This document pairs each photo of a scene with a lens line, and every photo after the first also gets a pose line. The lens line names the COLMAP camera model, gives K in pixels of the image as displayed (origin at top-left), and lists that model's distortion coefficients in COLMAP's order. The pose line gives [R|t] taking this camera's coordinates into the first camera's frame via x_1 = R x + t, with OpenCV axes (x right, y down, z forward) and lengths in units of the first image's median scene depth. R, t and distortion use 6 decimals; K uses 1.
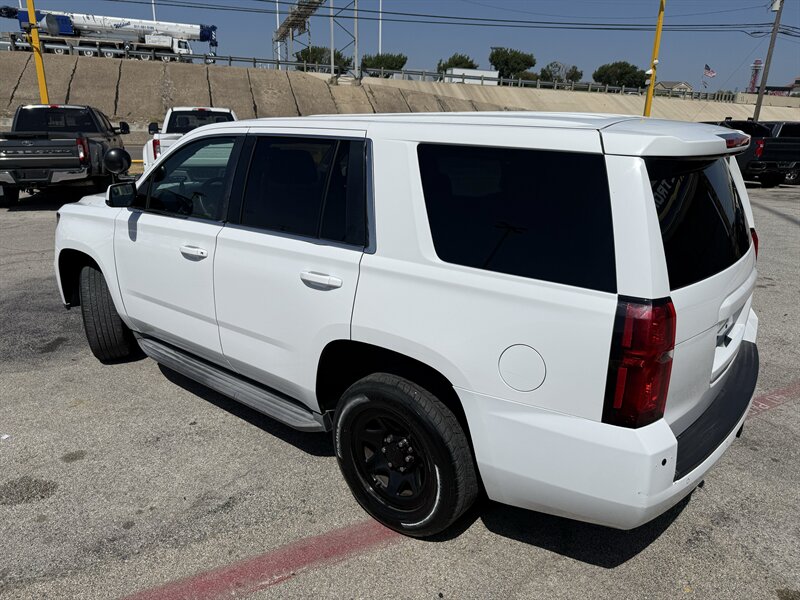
lens RADIAL K [[558.6, 0, 400.0], [0, 558.6, 300.0], [0, 0, 1]] dist [0.018391, -0.009721]
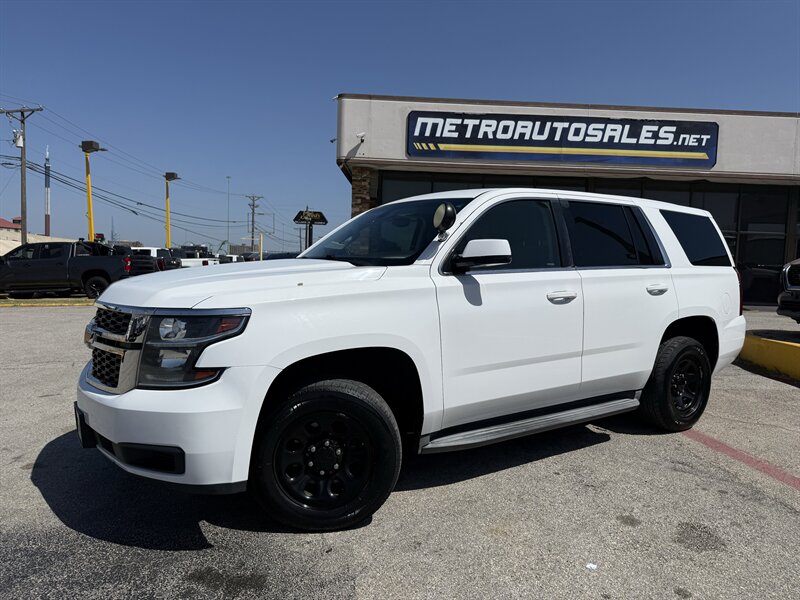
lens RADIAL K [[544.3, 0, 402.3], [0, 544.3, 311.2], [0, 0, 1]] dist [0.099658, -0.116185]
pose [[0.292476, -0.092059, 0.951831, -1.540287], [0.282864, 0.959142, 0.005848, -0.158180], [-0.913480, 0.267529, 0.306567, 0.987720]]
